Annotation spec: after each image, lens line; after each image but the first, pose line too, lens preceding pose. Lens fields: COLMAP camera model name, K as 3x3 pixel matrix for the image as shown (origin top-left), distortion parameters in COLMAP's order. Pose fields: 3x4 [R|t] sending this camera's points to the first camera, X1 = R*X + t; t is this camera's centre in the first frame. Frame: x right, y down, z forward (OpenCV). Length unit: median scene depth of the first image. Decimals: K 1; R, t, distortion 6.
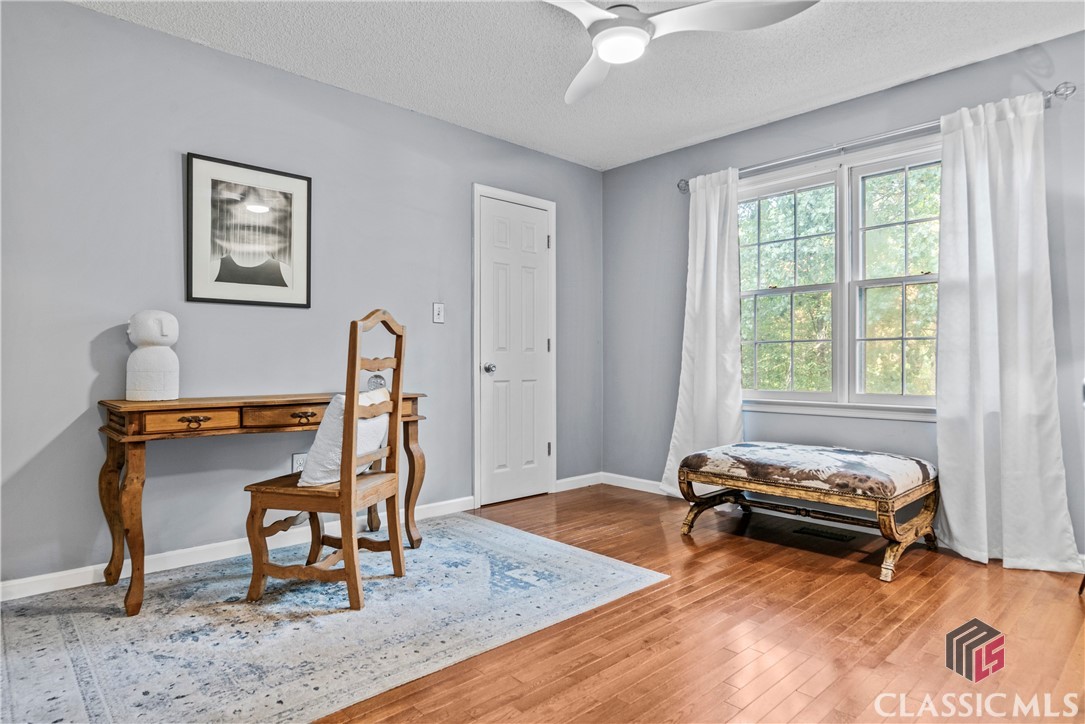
lens RADIAL K [[623.0, 0, 544.0], [0, 623.0, 356.7], [0, 0, 1]] dist [-0.010015, 0.003609]
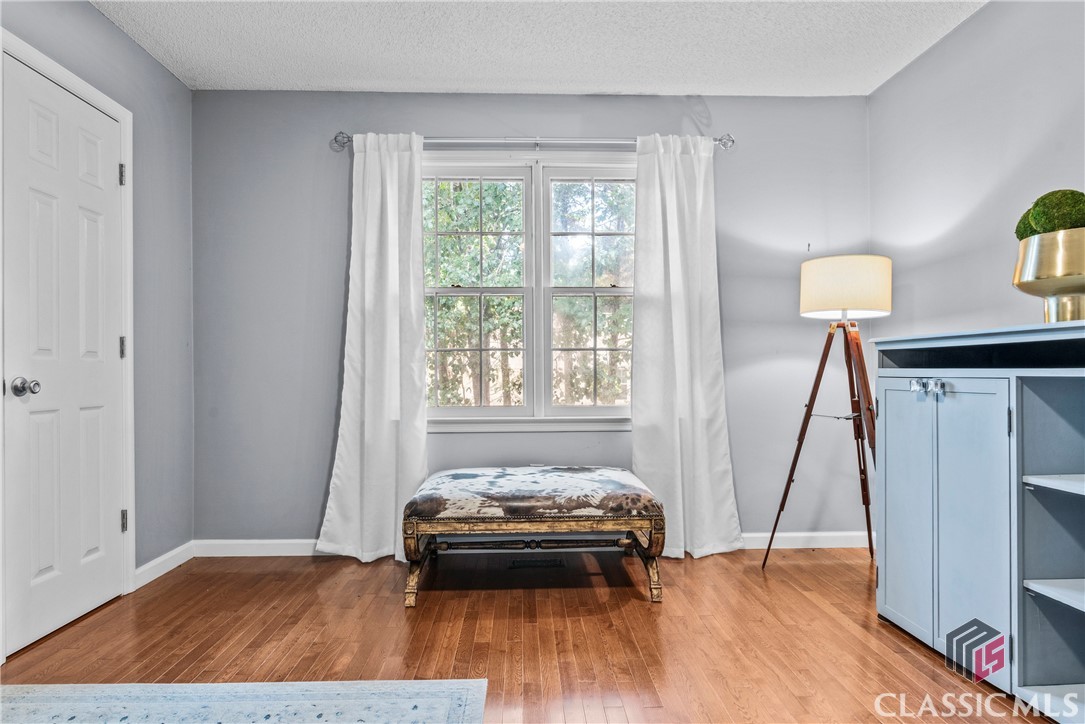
lens RADIAL K [[623.0, 0, 542.2], [0, 623.0, 370.3], [0, 0, 1]] dist [-0.010015, 0.003609]
pose [[0.659608, 0.000700, 0.751609, -0.246618], [-0.000915, 1.000000, -0.000128, 0.004793], [-0.751609, -0.000603, 0.659608, 0.431540]]
